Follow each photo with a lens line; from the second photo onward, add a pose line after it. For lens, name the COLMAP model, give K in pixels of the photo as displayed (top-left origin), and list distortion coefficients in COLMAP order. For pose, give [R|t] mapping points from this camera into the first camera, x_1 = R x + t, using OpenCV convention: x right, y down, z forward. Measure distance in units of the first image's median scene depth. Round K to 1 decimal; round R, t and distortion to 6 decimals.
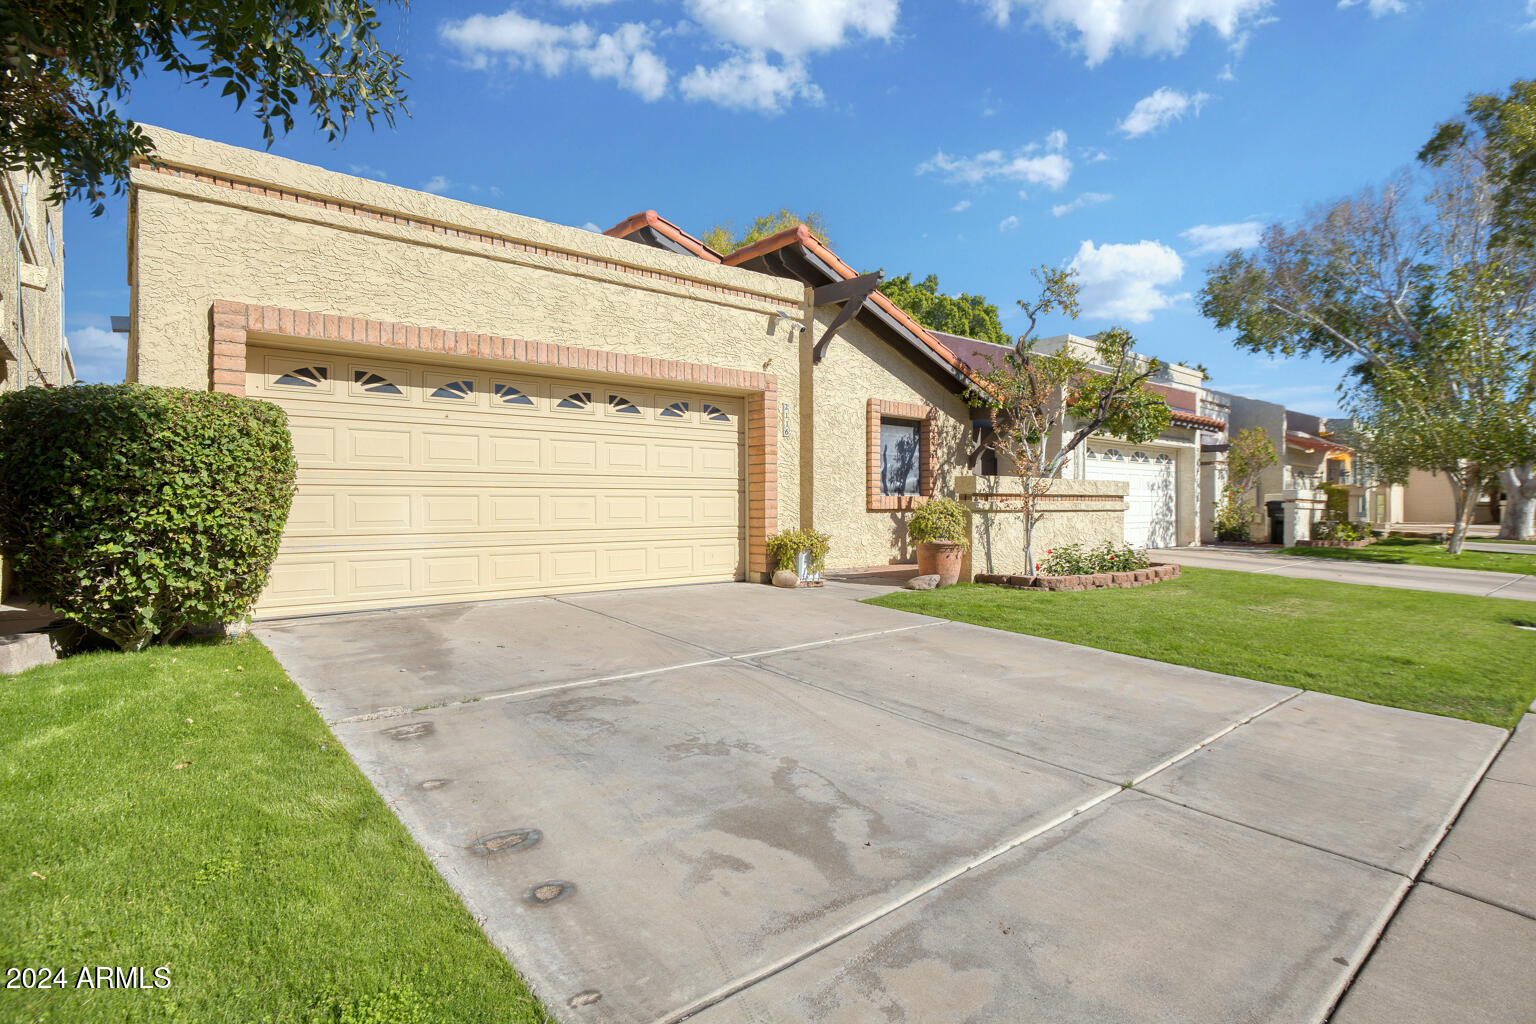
lens RADIAL K [[774.9, 0, 760.8], [0, 774.9, 508.3], [0, 0, 1]] dist [-0.014398, 0.000152]
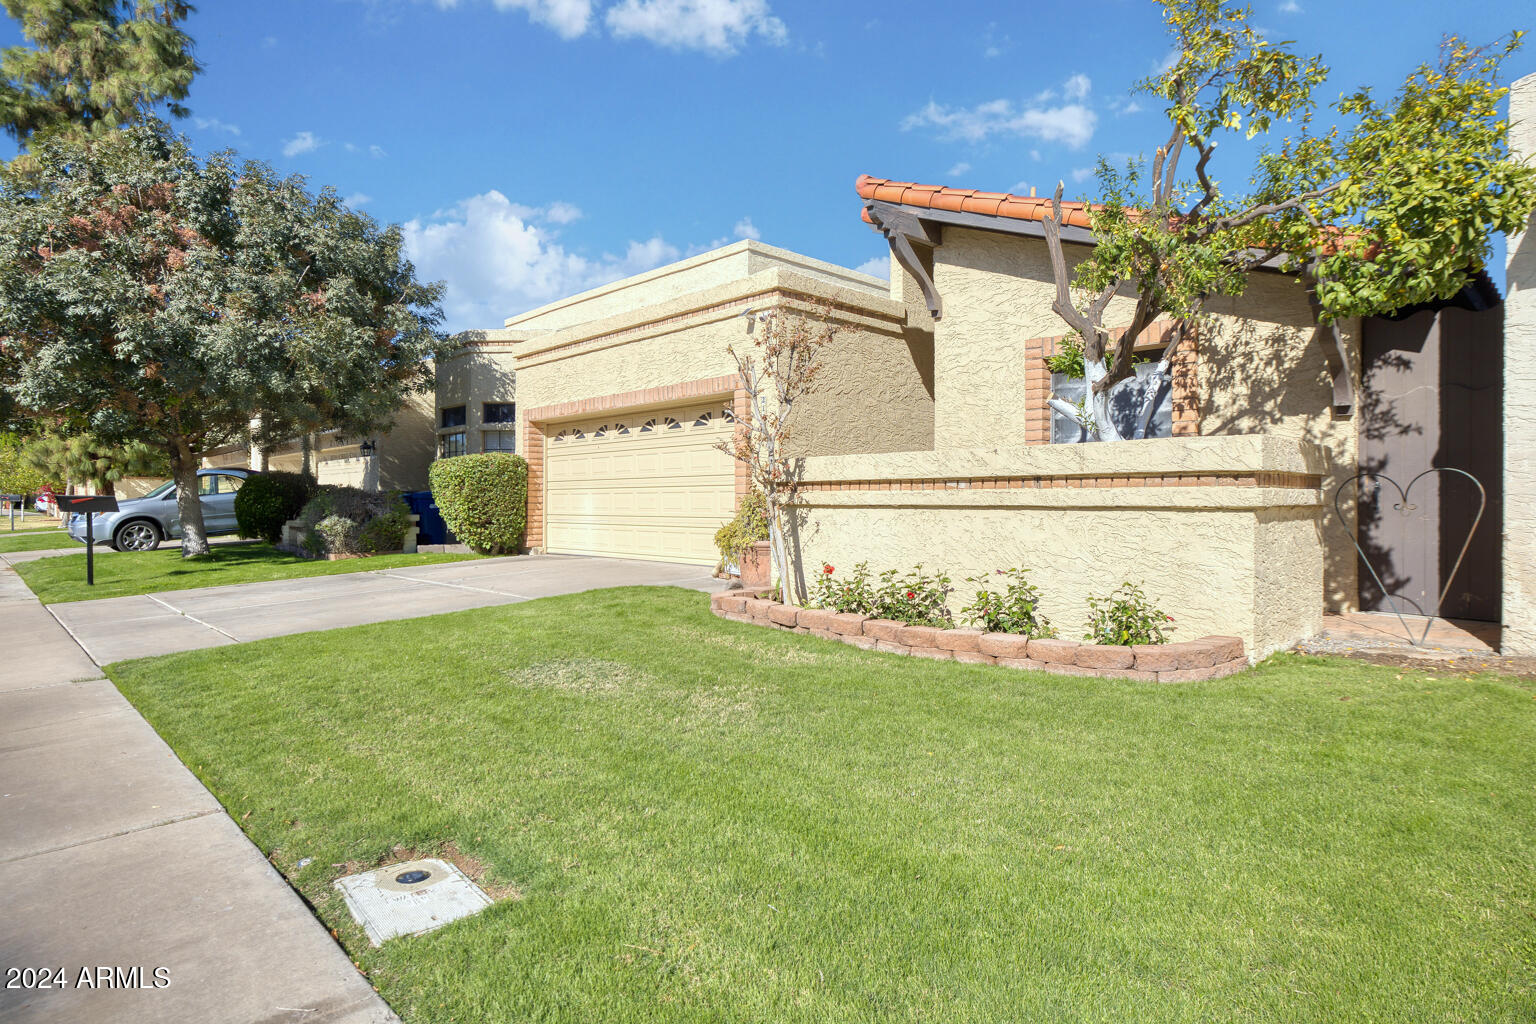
lens RADIAL K [[842.1, 0, 756.5], [0, 842.1, 510.5], [0, 0, 1]] dist [-0.011832, 0.012122]
pose [[0.057472, 0.011351, -0.998283, 0.864885], [-0.003703, 0.999931, 0.011157, -0.000416], [0.998340, 0.003055, 0.057510, 0.721407]]
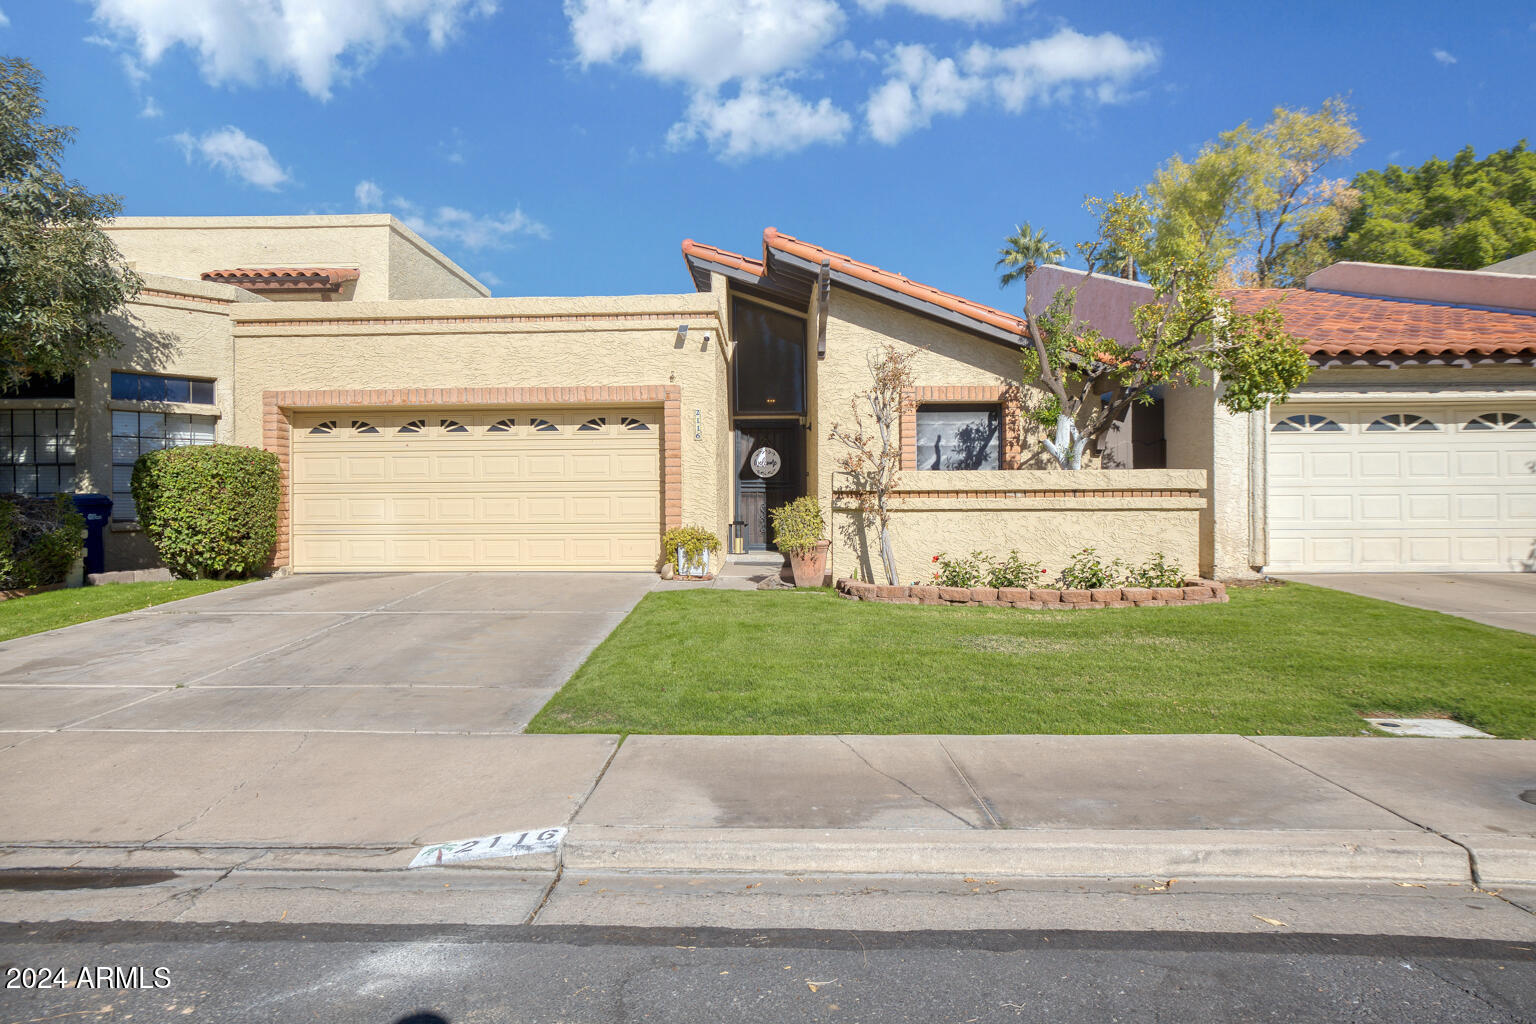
lens RADIAL K [[842.1, 0, 739.0], [0, 842.1, 514.3], [0, 0, 1]] dist [-0.011832, 0.012122]
pose [[0.743008, 0.006981, -0.669247, 0.665236], [0.001553, 0.999925, 0.012154, -0.003027], [0.669281, -0.010070, 0.742941, 0.131424]]
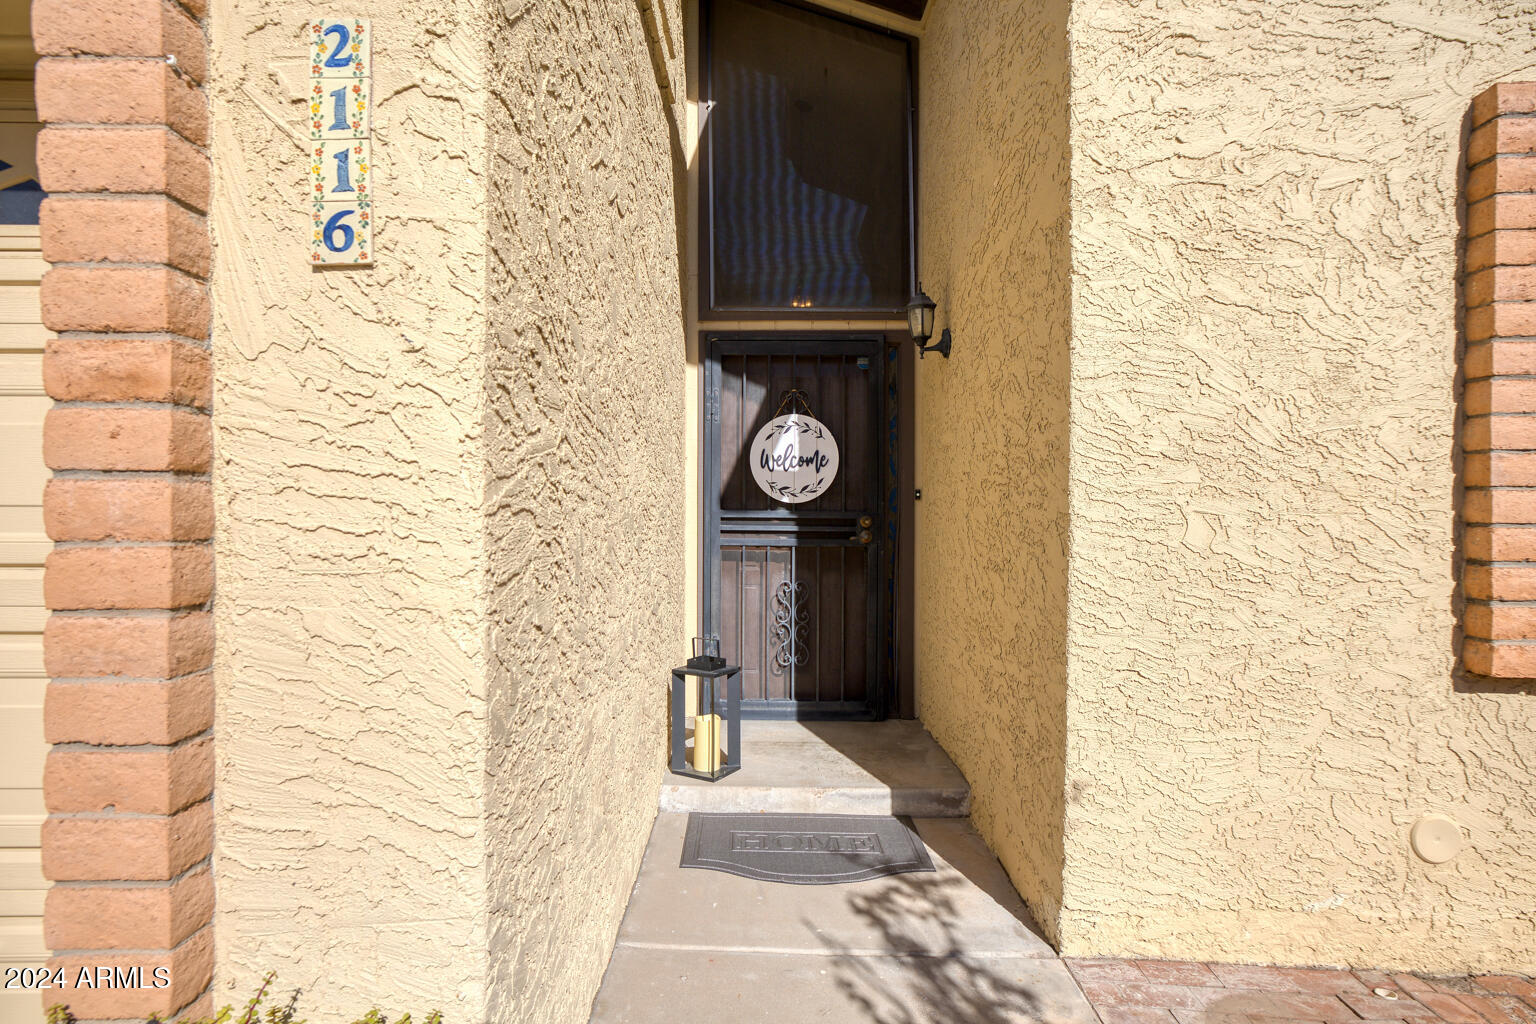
lens RADIAL K [[842.1, 0, 736.6], [0, 842.1, 509.8], [0, 0, 1]] dist [-0.011832, 0.012122]
pose [[0.744175, 0.007917, -0.667938, 0.143073], [-0.006603, 0.999968, 0.004496, -0.039449], [0.667952, 0.001064, 0.744203, 0.725187]]
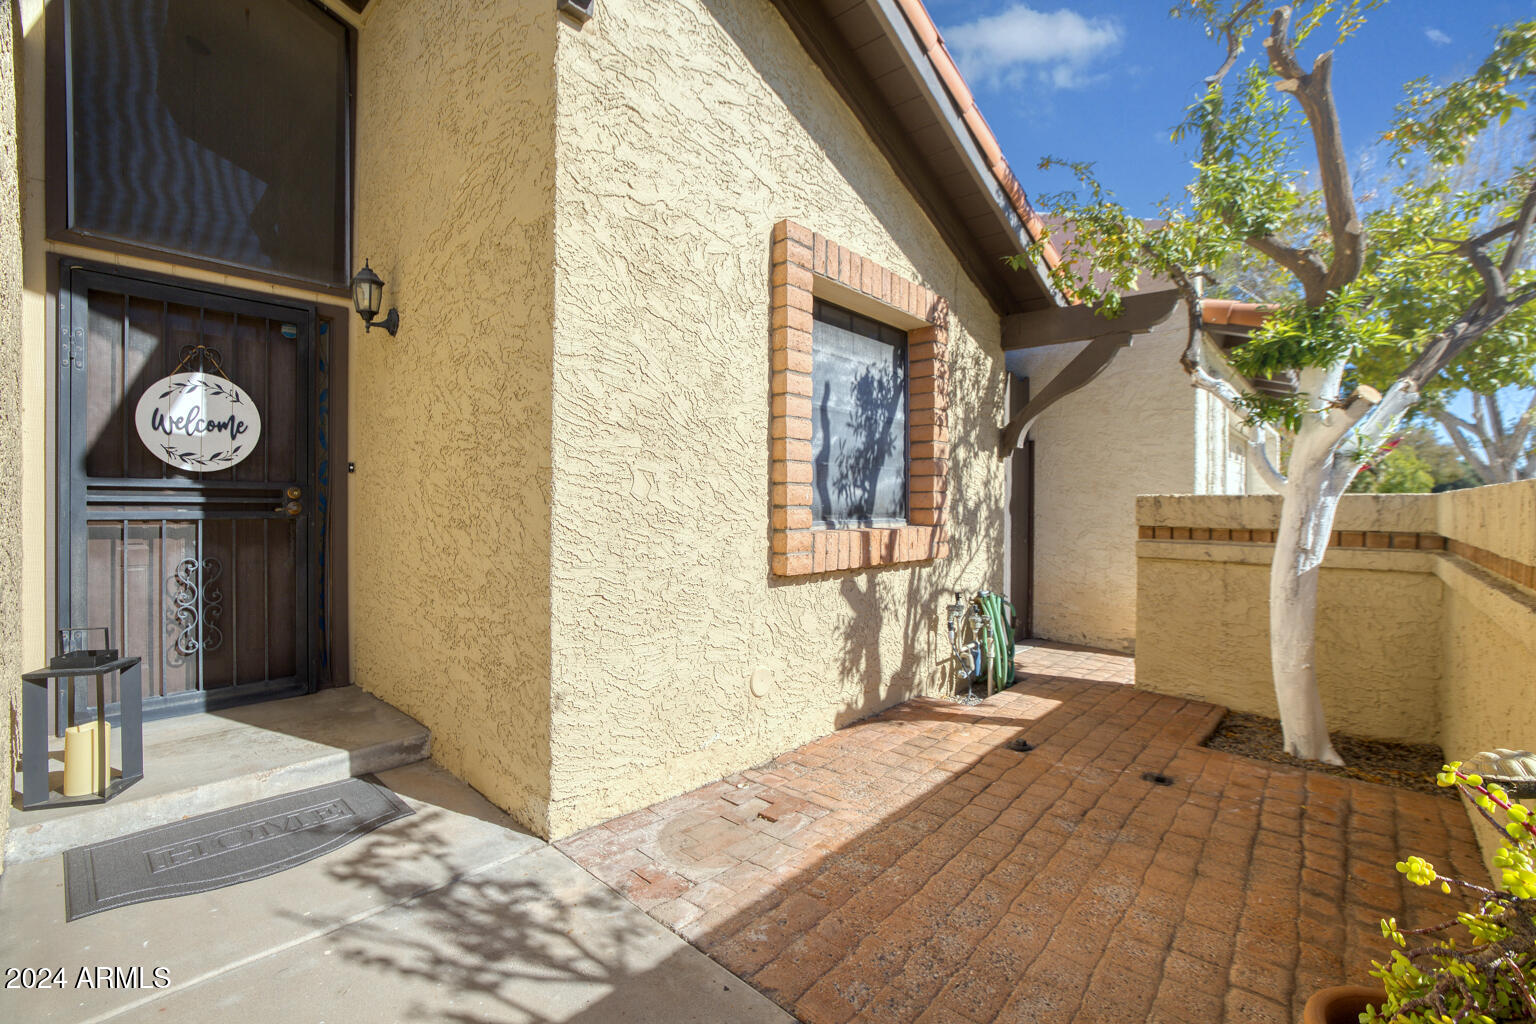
lens RADIAL K [[669.2, 0, 765.0], [0, 669.2, 506.6], [0, 0, 1]] dist [-0.041888, 0.012831]
pose [[0.992883, 0.003305, 0.119046, 0.102853], [-0.003082, 0.999993, -0.002054, -0.026177], [-0.119052, 0.001673, 0.992887, 0.734875]]
